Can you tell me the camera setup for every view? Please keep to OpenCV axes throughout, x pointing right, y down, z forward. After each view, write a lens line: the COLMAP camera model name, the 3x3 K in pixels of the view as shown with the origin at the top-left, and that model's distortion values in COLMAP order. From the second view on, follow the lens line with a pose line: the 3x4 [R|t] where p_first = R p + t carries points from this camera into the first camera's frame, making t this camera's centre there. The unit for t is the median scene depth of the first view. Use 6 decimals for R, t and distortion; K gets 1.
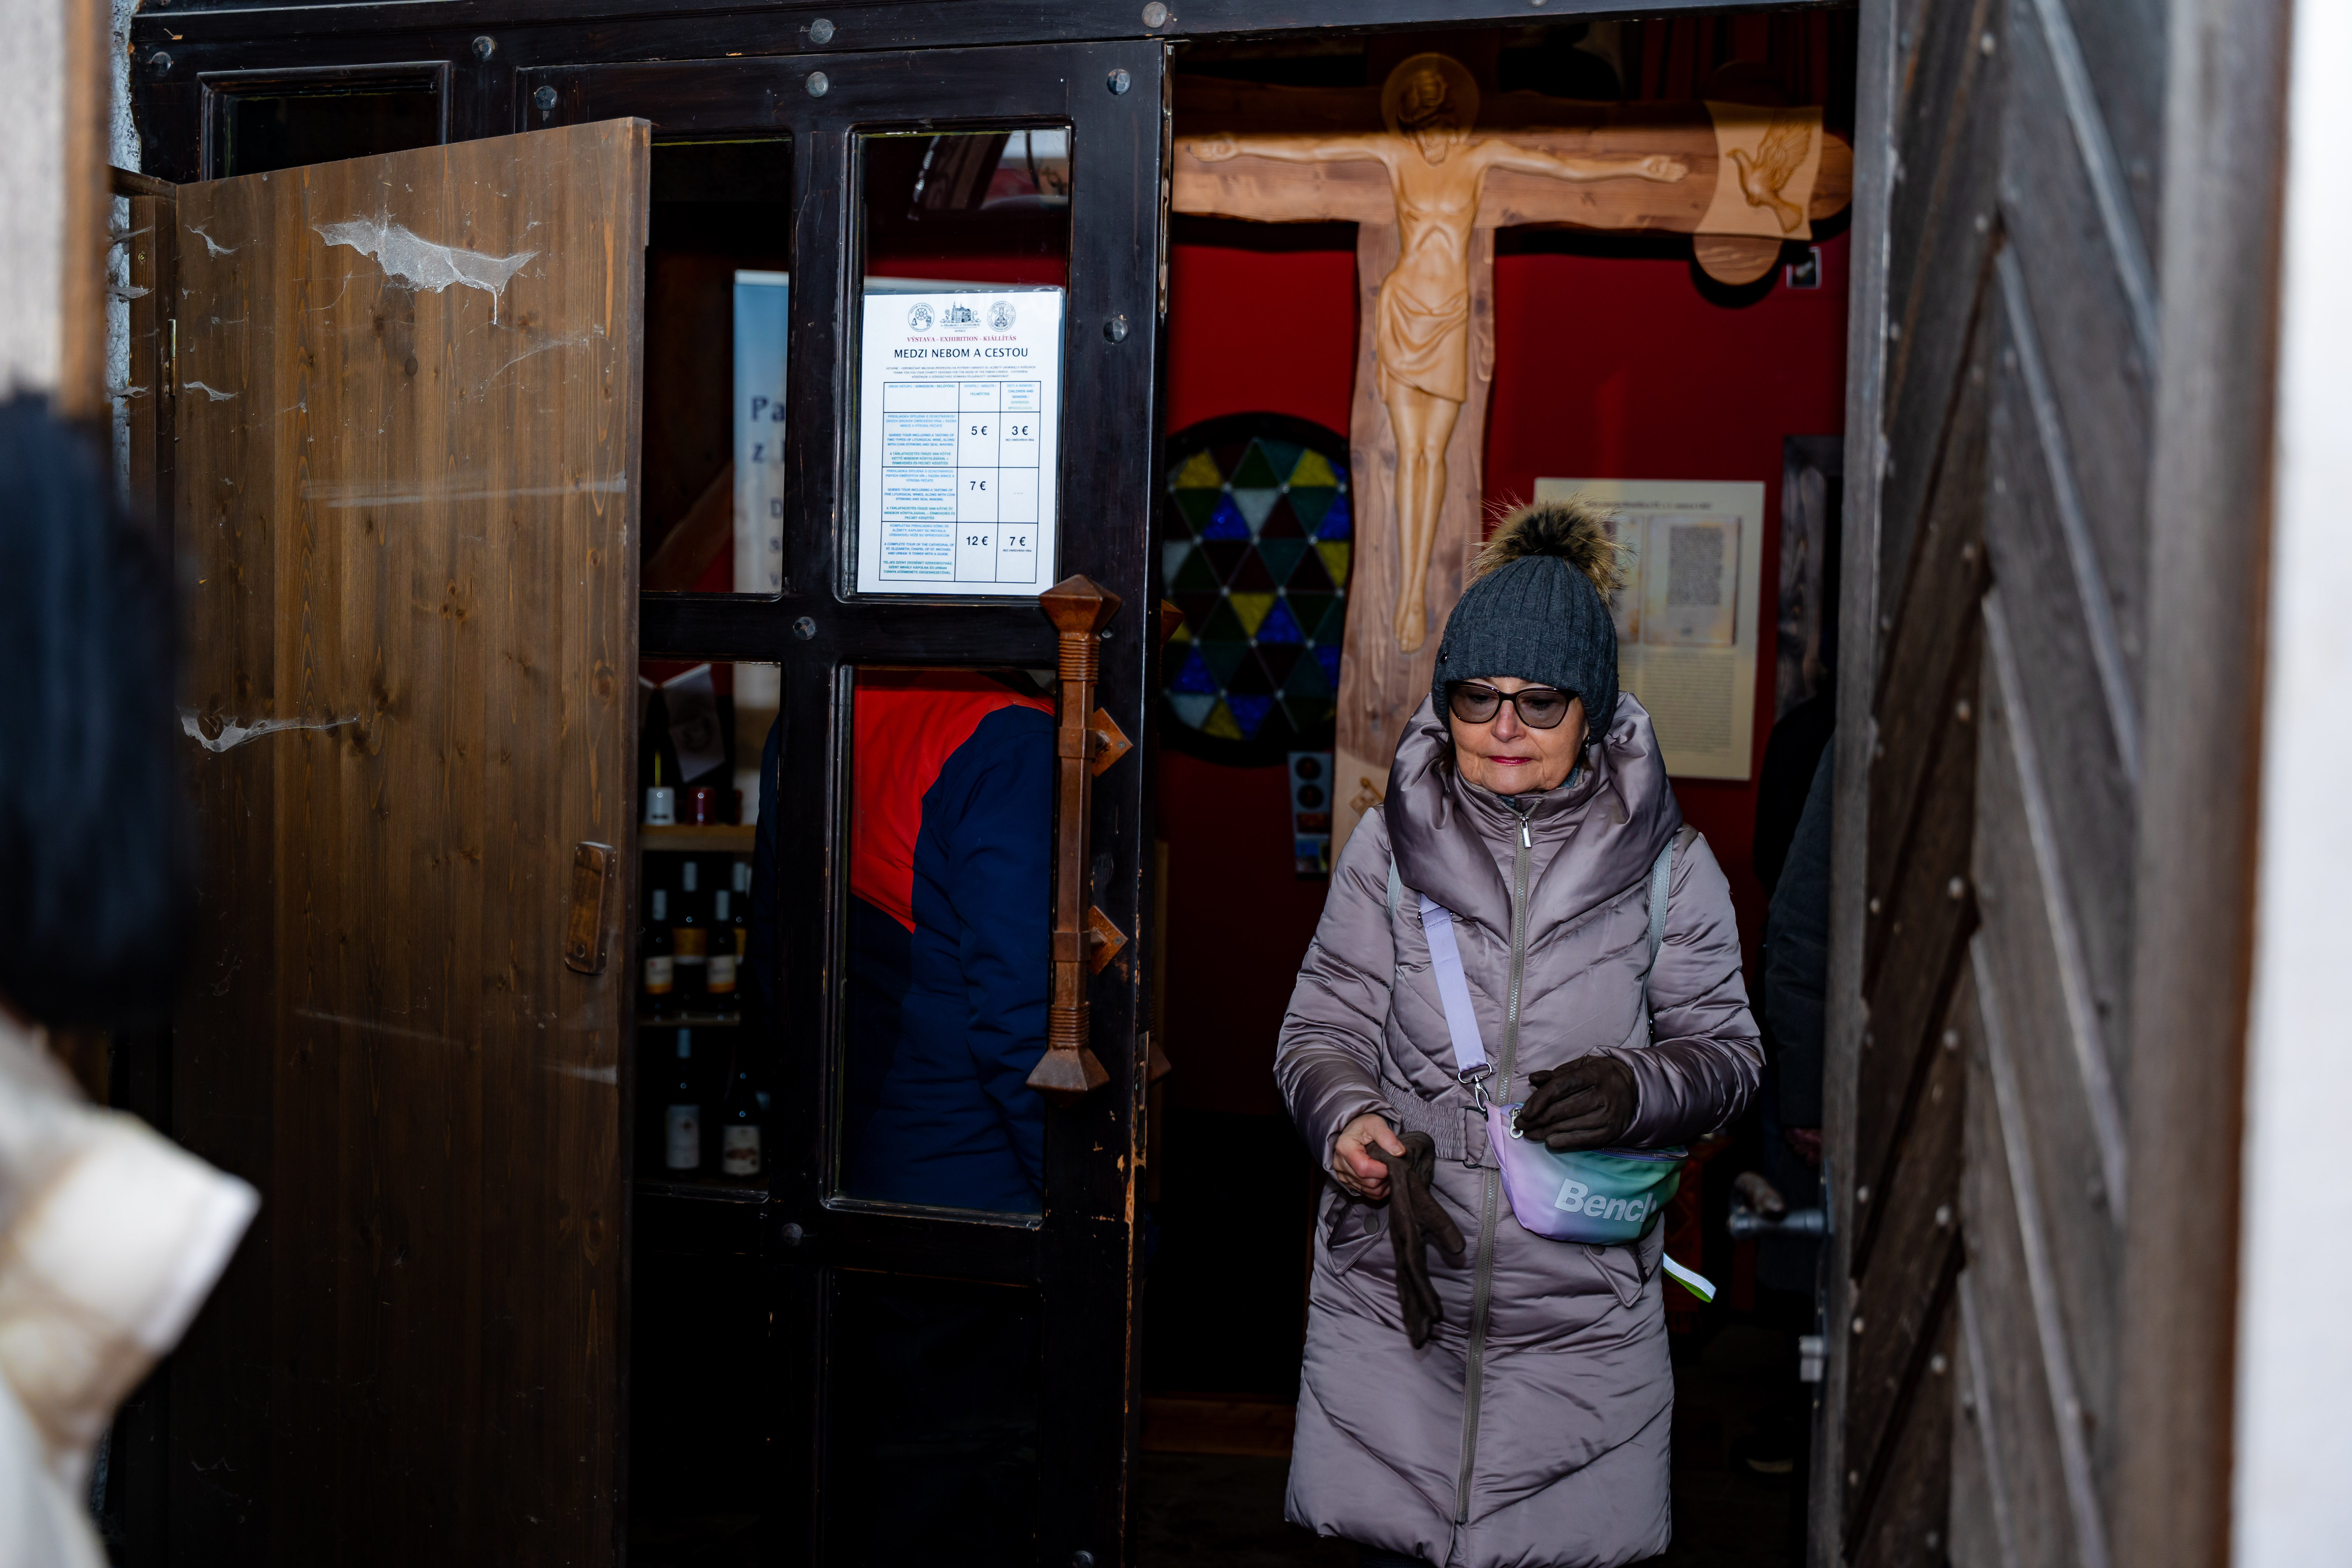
lens RADIAL K [[2971.1, 0, 1174.4], [0, 2971.1, 786.9], [0, 0, 1]] dist [0.032741, 0.000000]
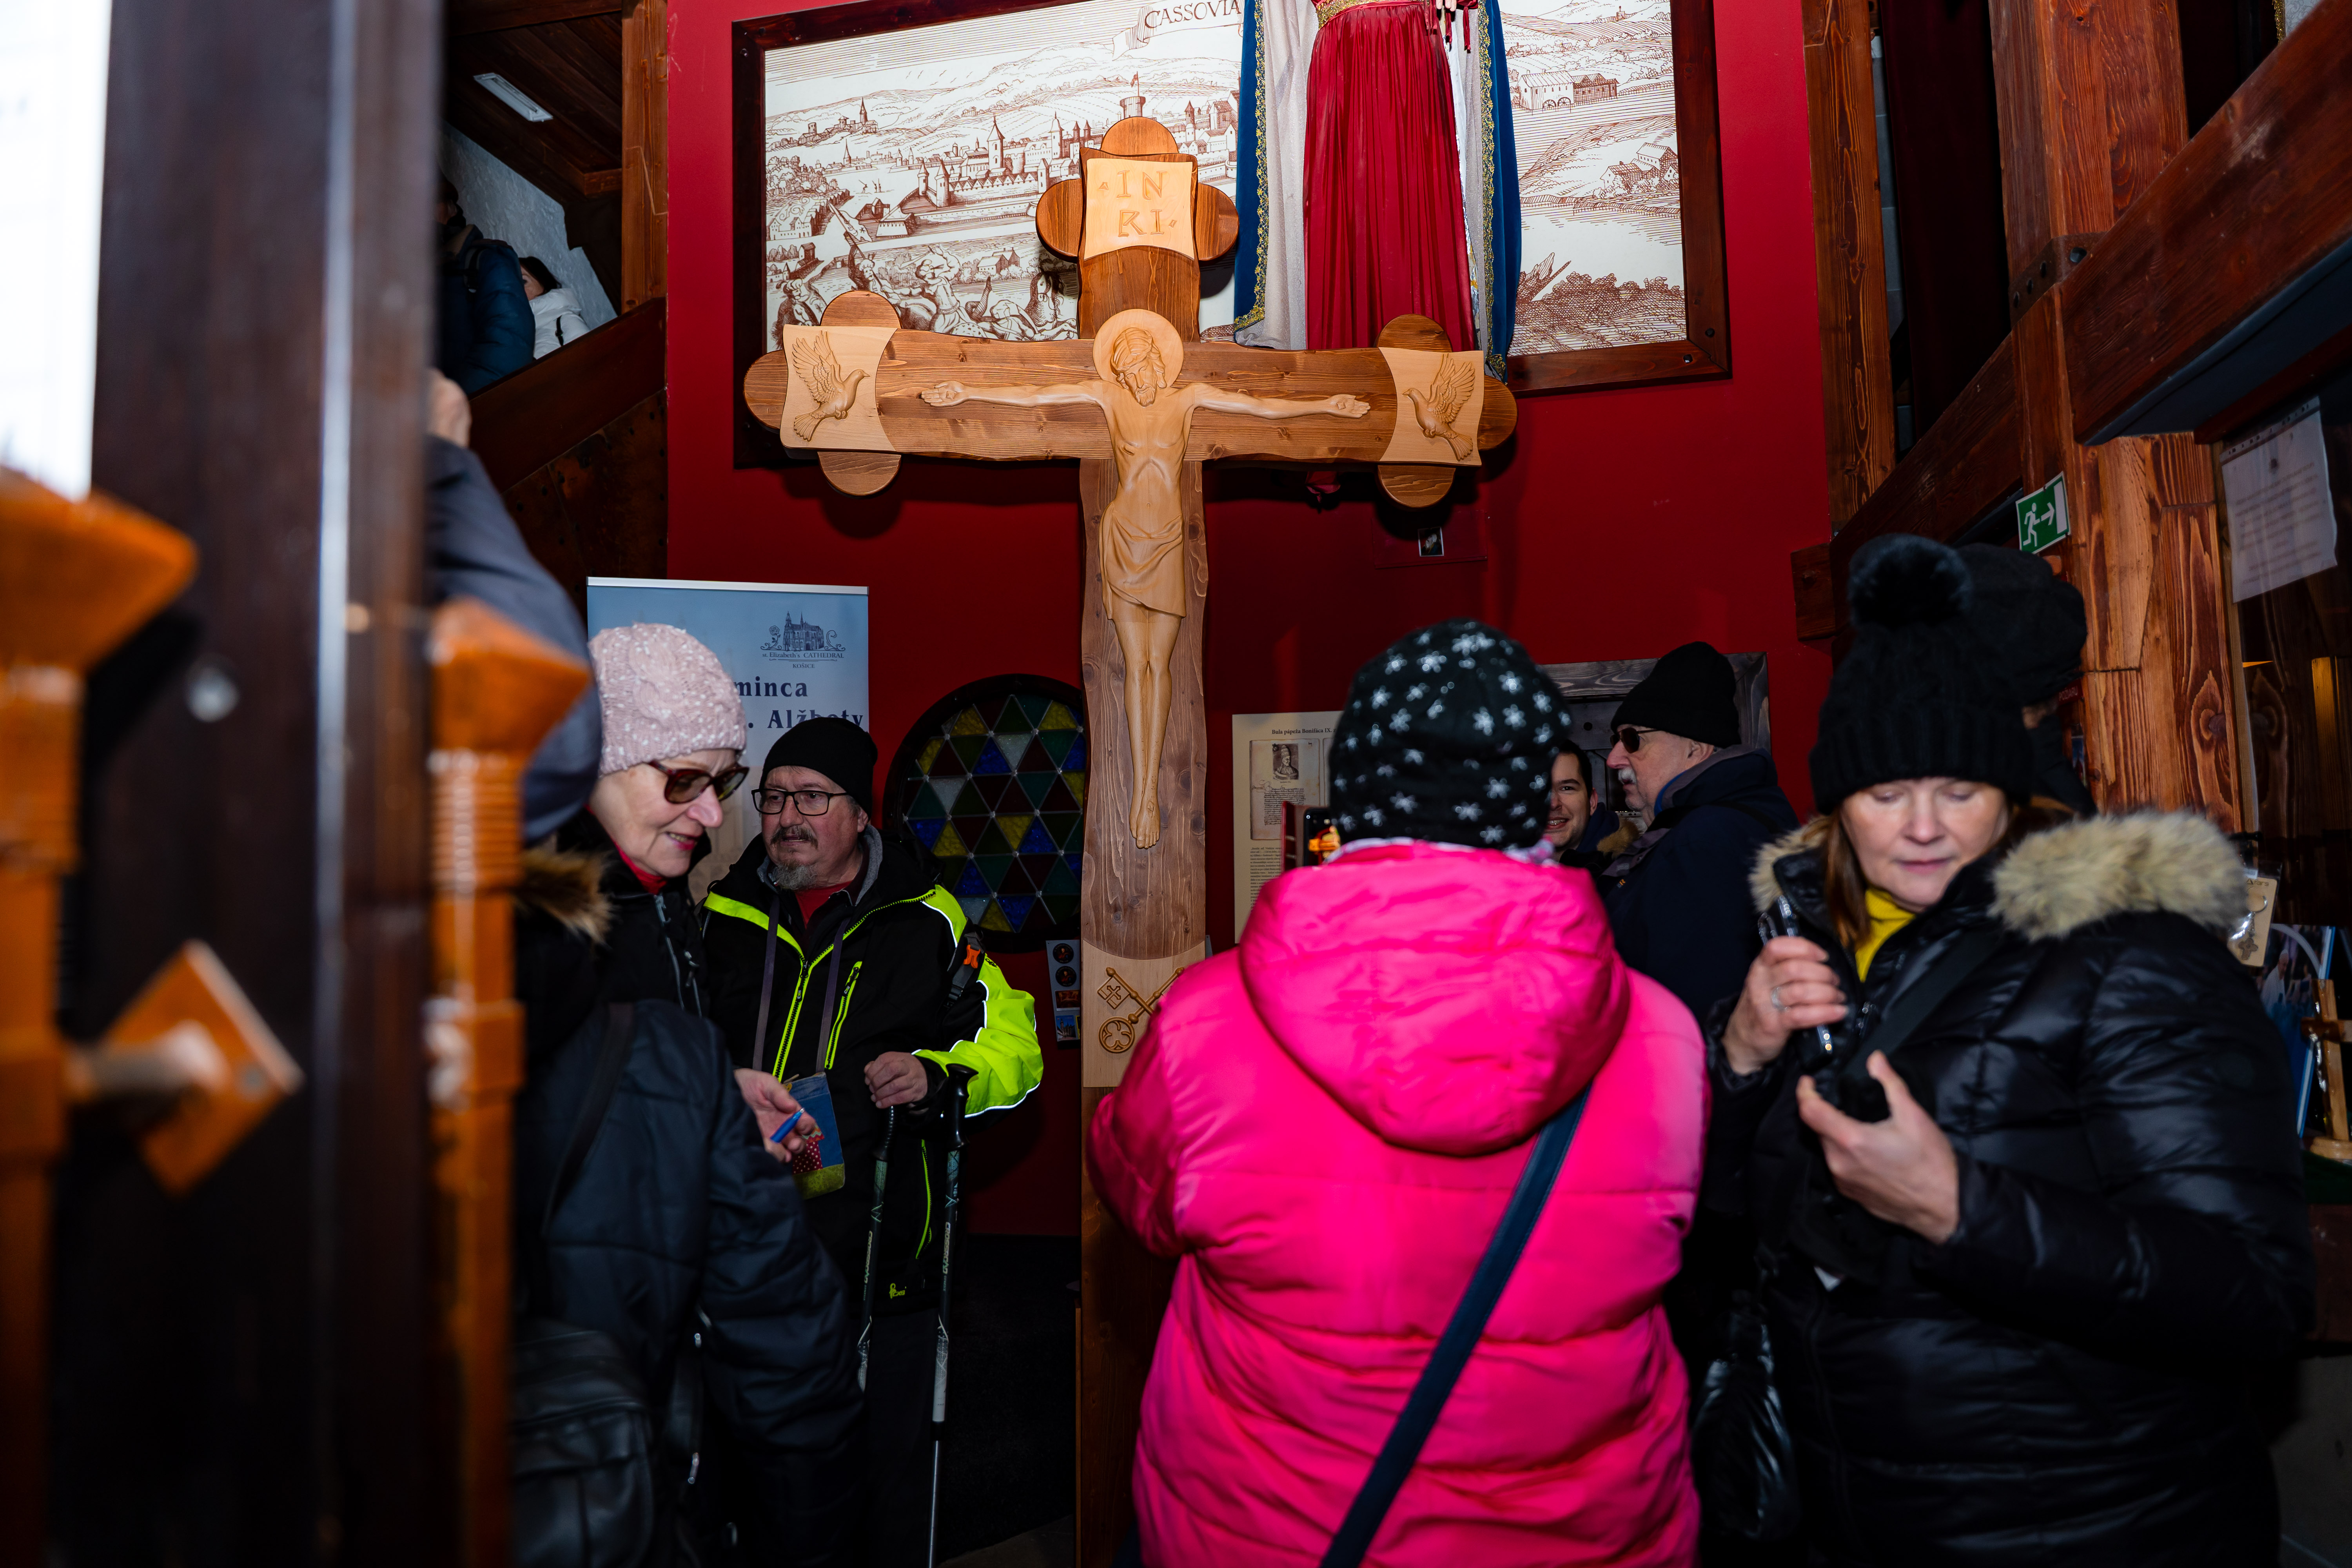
lens RADIAL K [[1611.3, 0, 1173.2], [0, 1611.3, 778.4], [0, 0, 1]] dist [-0.008184, 0.000586]
pose [[0.993172, -0.042388, 0.108688, 0.026762], [0.053313, 0.993592, -0.099664, -0.011712], [-0.103767, 0.104777, 0.989067, 0.421185]]
